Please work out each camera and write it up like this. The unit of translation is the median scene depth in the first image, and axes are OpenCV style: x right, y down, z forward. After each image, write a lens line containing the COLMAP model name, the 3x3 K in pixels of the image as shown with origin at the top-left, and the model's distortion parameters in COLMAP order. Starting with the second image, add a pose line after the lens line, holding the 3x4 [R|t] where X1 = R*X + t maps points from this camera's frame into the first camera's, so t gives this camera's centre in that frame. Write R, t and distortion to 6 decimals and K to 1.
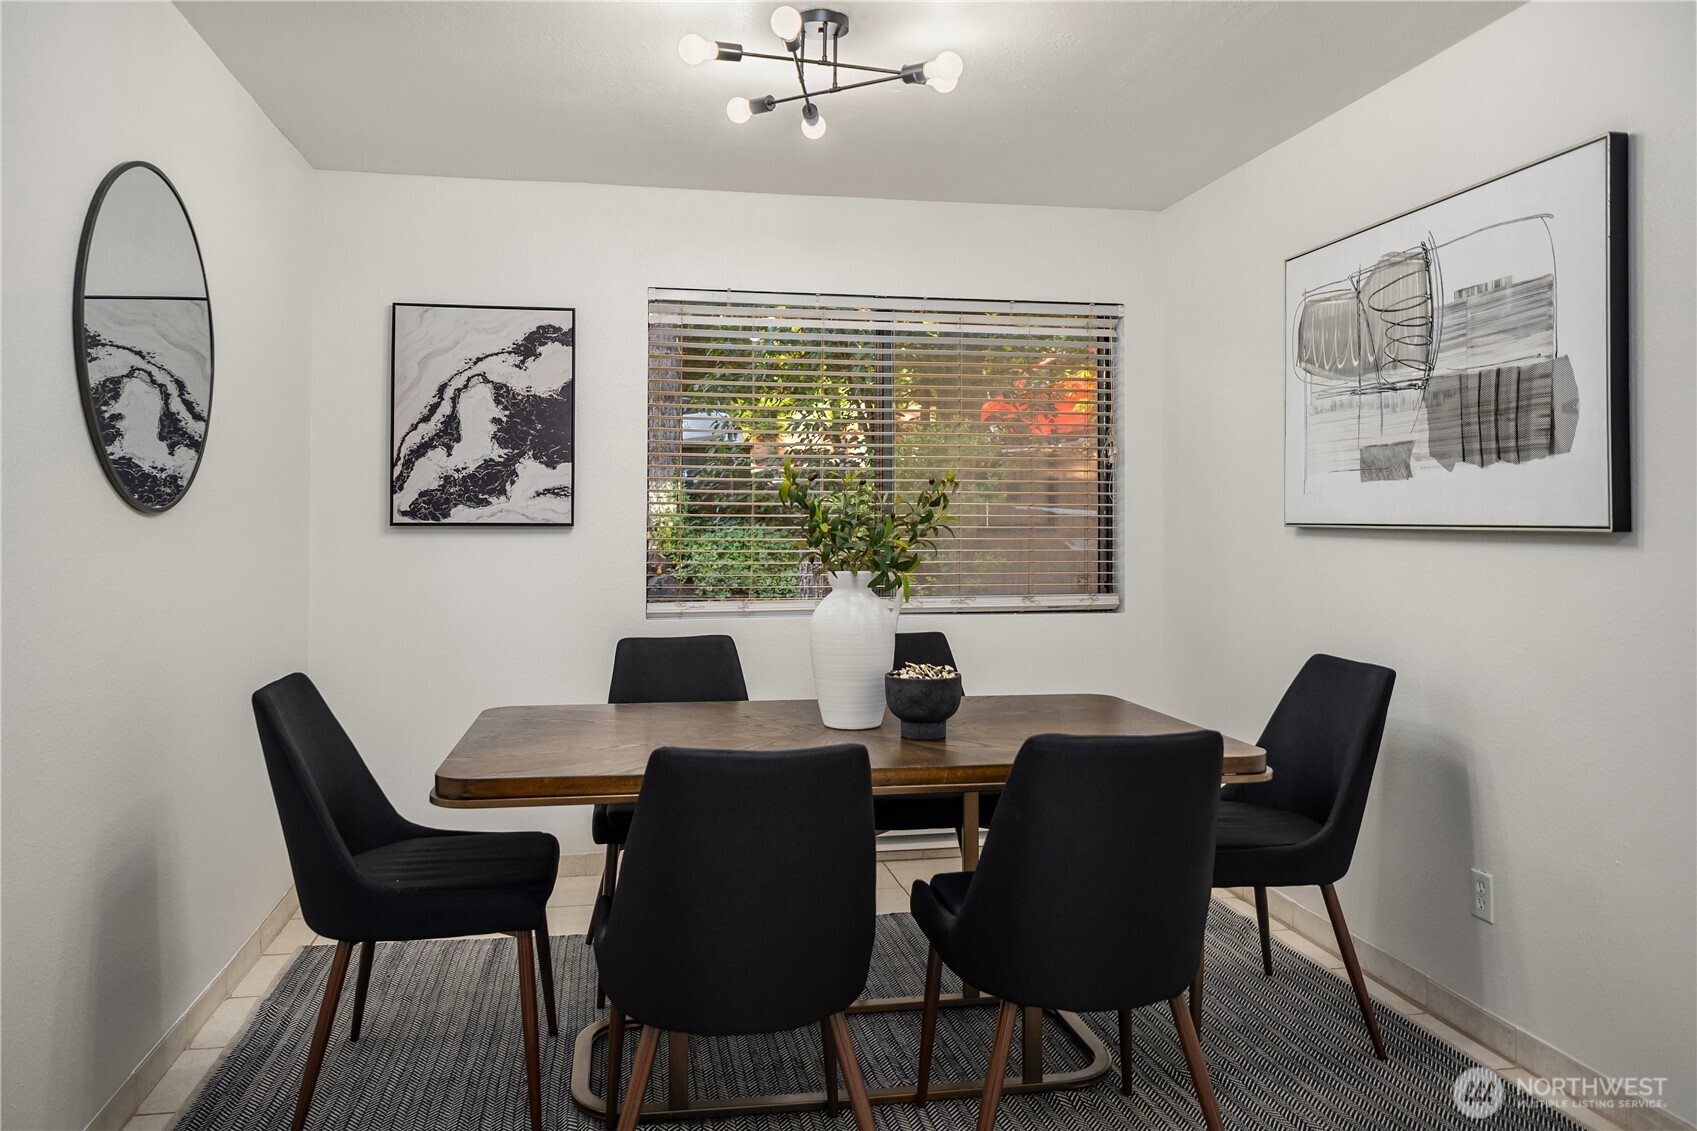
lens RADIAL K [[1186.3, 0, 847.7], [0, 1186.3, 559.5], [0, 0, 1]] dist [0.000638, 0.000233]
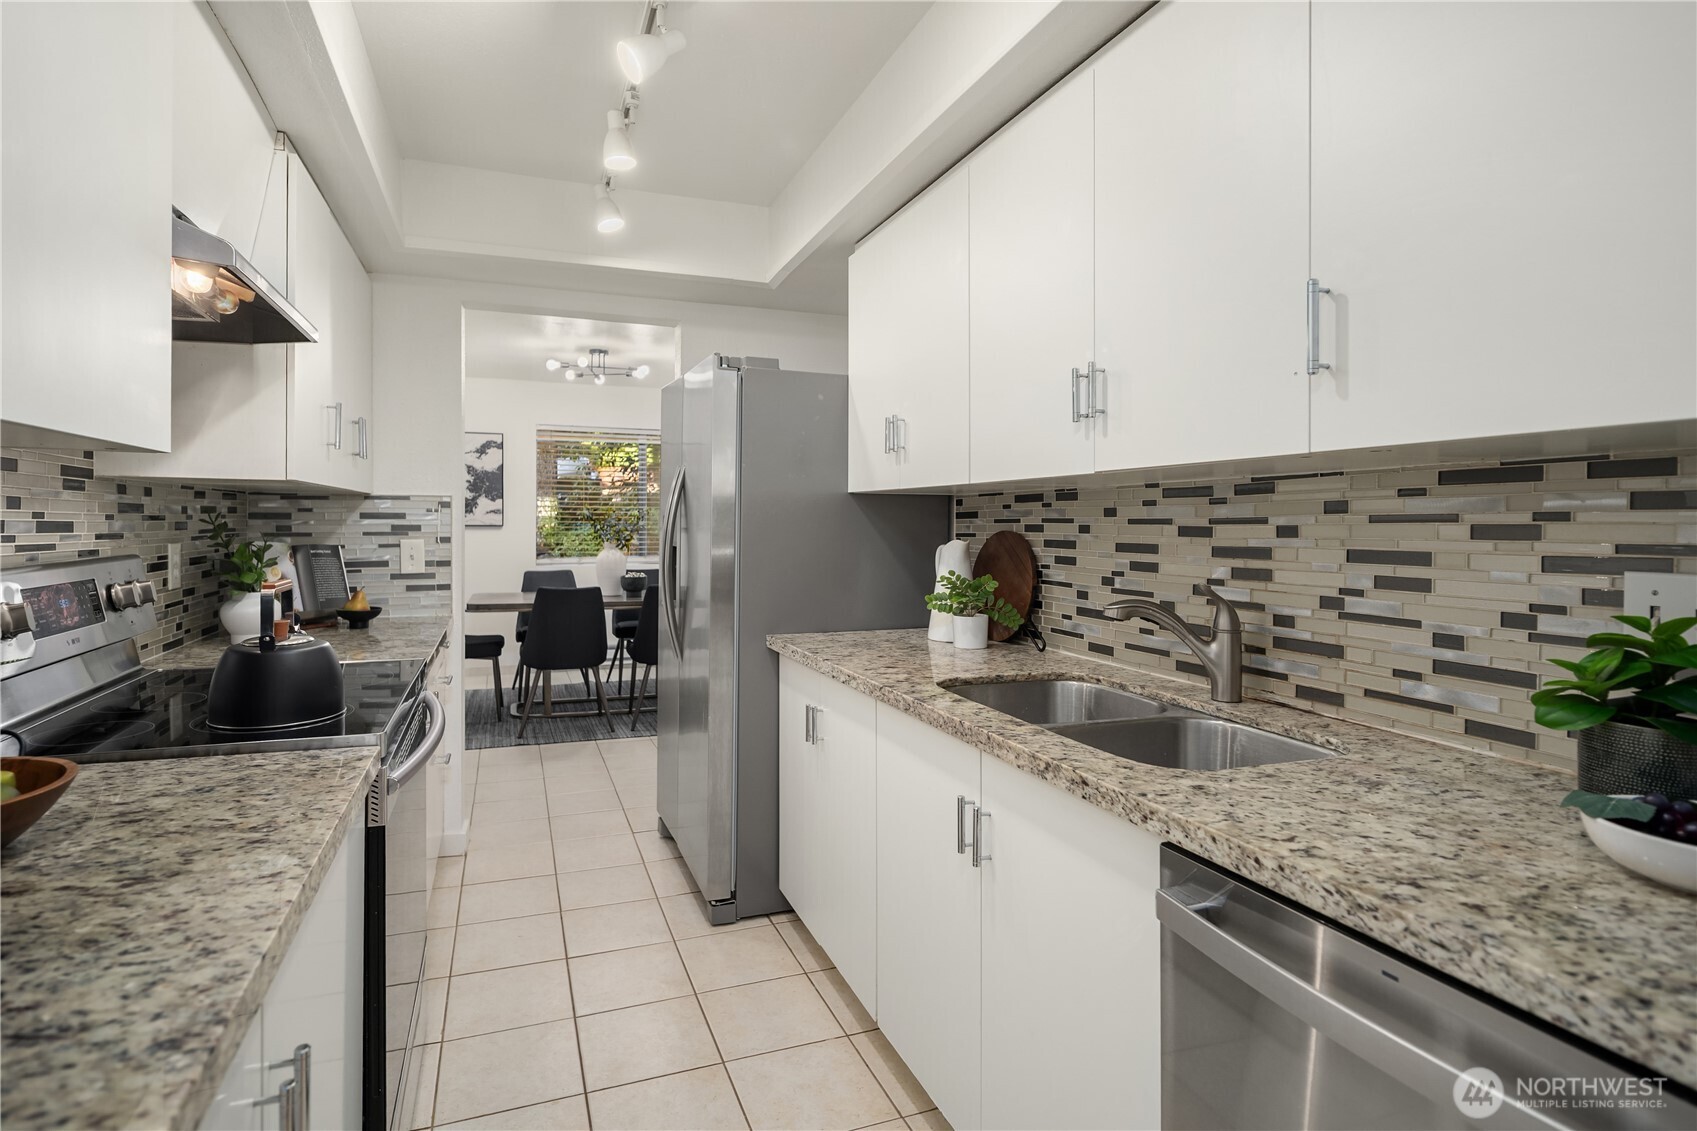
lens RADIAL K [[835.0, 0, 843.8], [0, 835.0, 551.7], [0, 0, 1]] dist [0.002742, 0.000240]
pose [[0.982507, -0.003181, 0.186196, 0.125878], [0.002973, 0.999995, 0.001399, 0.022830], [-0.186200, -0.000821, 0.982512, -0.763487]]
